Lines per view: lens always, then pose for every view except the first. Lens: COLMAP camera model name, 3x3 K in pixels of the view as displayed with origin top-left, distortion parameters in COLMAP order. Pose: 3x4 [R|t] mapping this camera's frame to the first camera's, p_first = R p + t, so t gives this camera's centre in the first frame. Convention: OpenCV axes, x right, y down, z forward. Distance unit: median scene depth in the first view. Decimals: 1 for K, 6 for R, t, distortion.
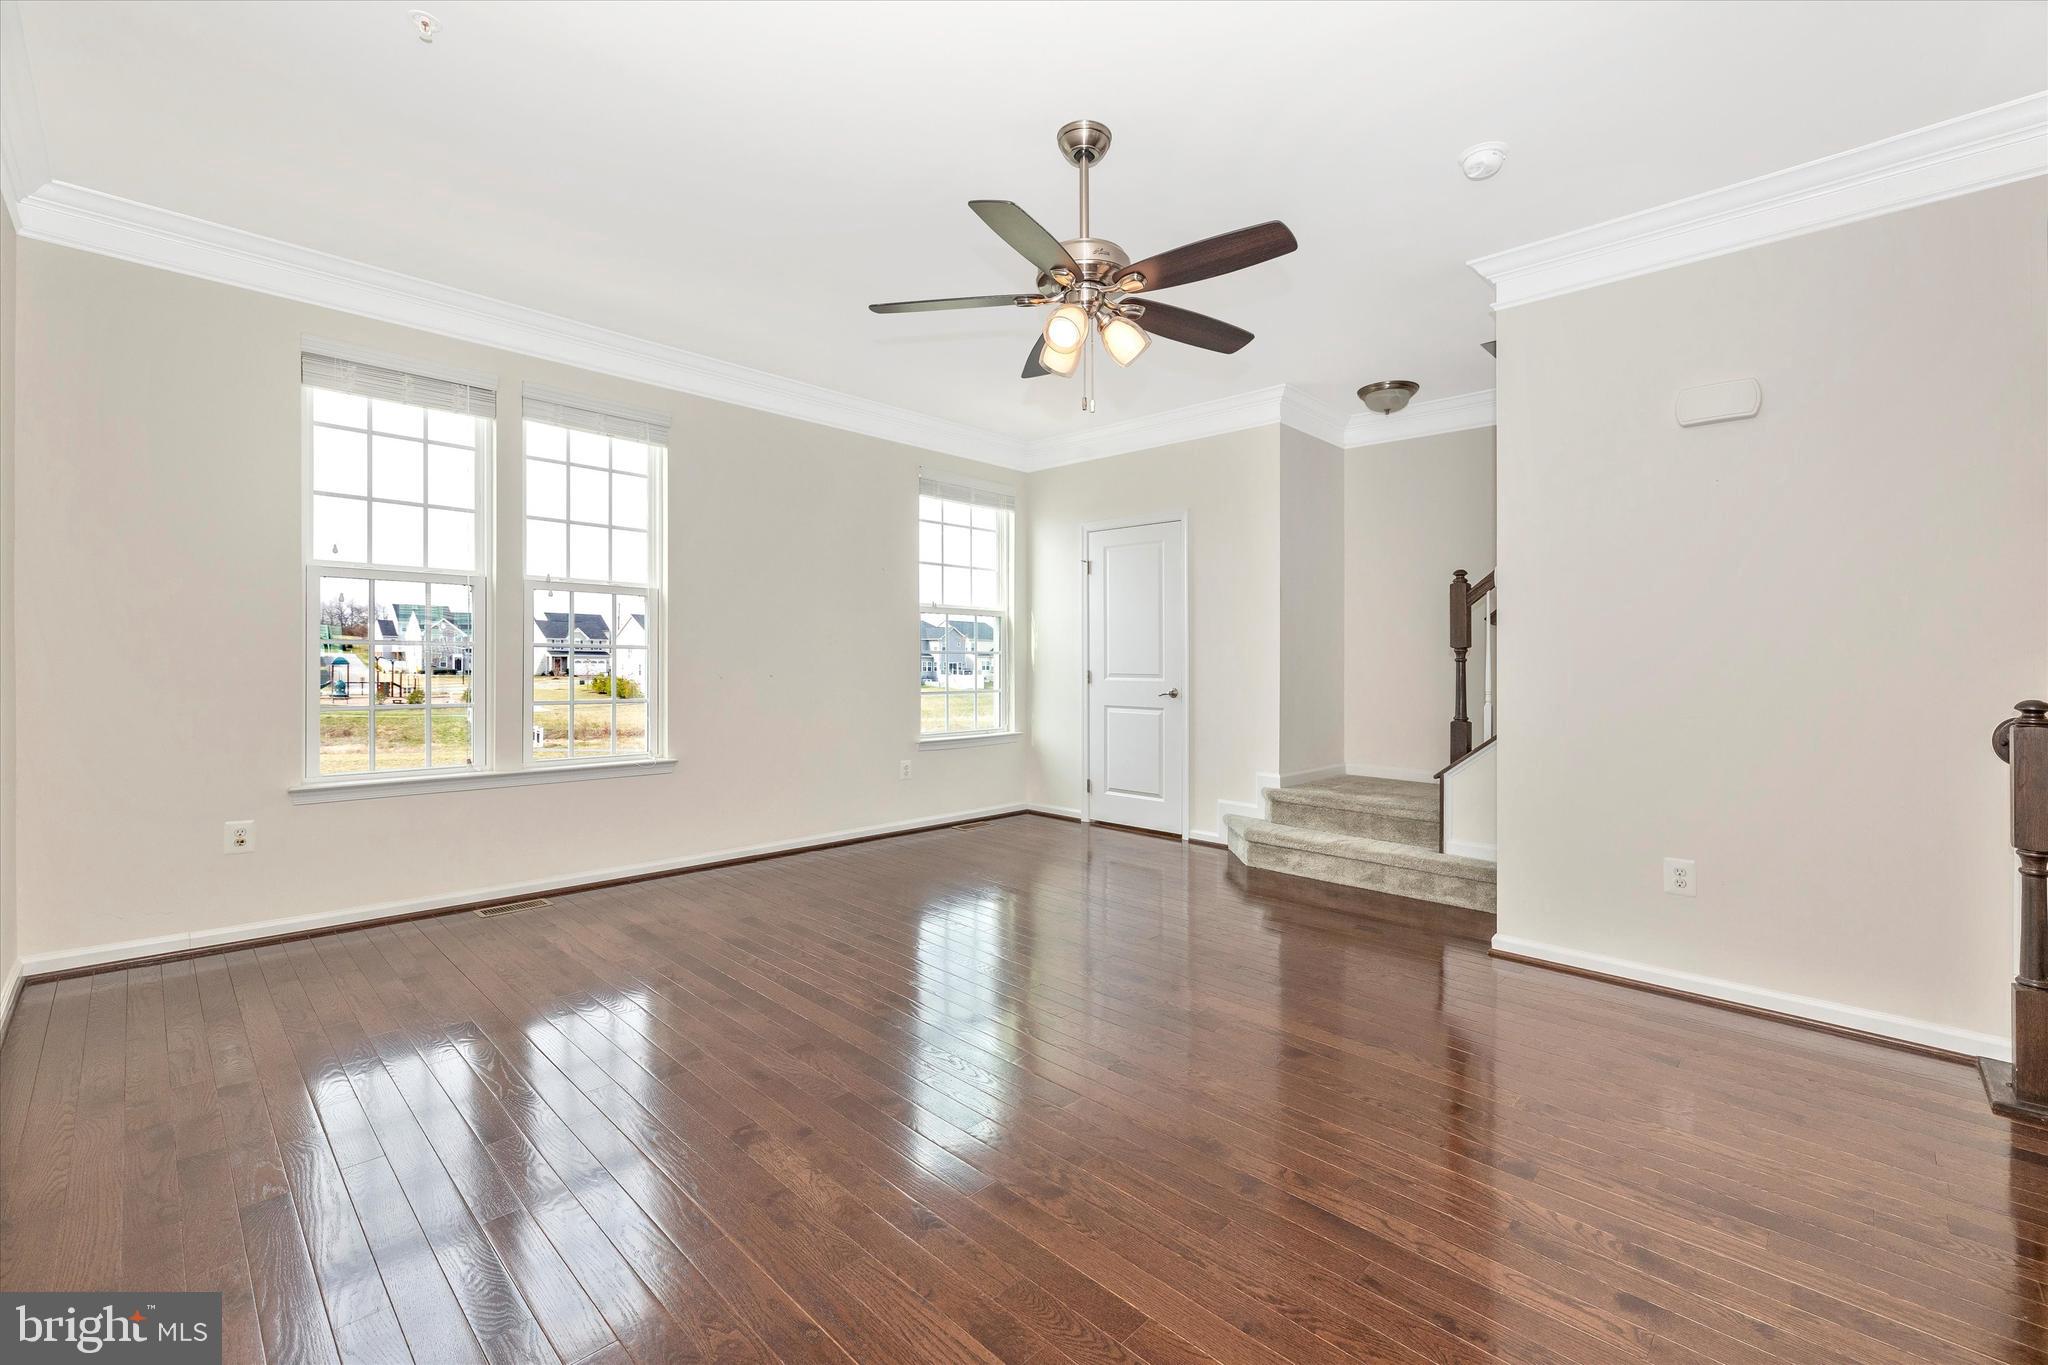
lens RADIAL K [[866.1, 0, 1015.2], [0, 866.1, 616.0], [0, 0, 1]] dist [-0.010671, -0.000023]
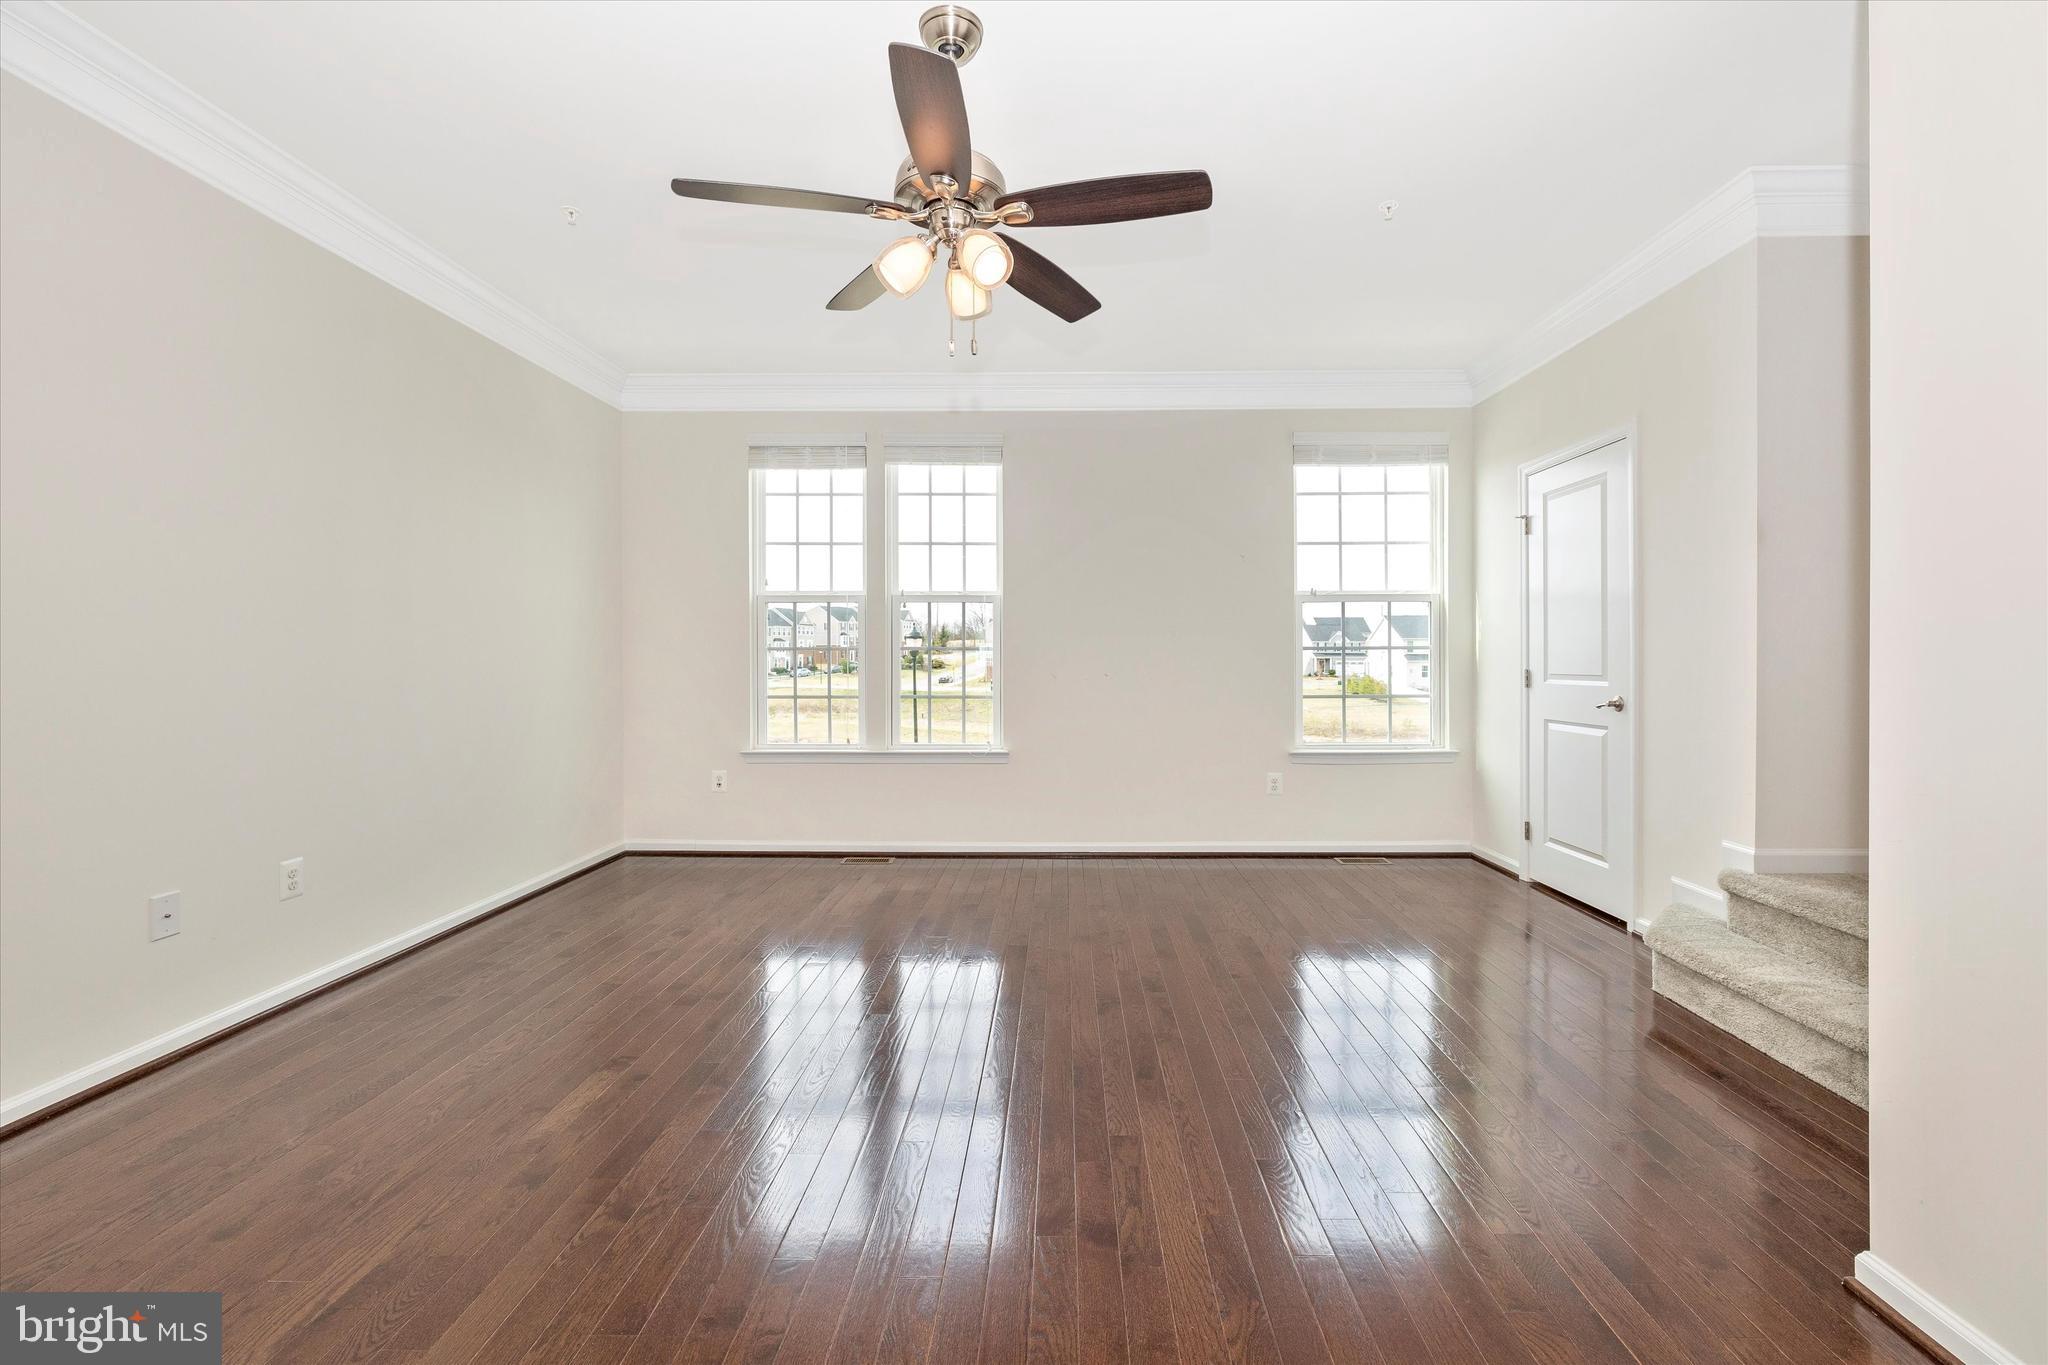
lens RADIAL K [[871.1, 0, 1035.8], [0, 871.1, 633.3], [0, 0, 1]] dist [-0.000944, 0.000001]
pose [[0.685497, -0.030650, -0.727430, 0.407768], [0.044615, 0.999004, -0.000050, 0.018210], [0.726707, -0.032420, 0.686182, 0.261904]]
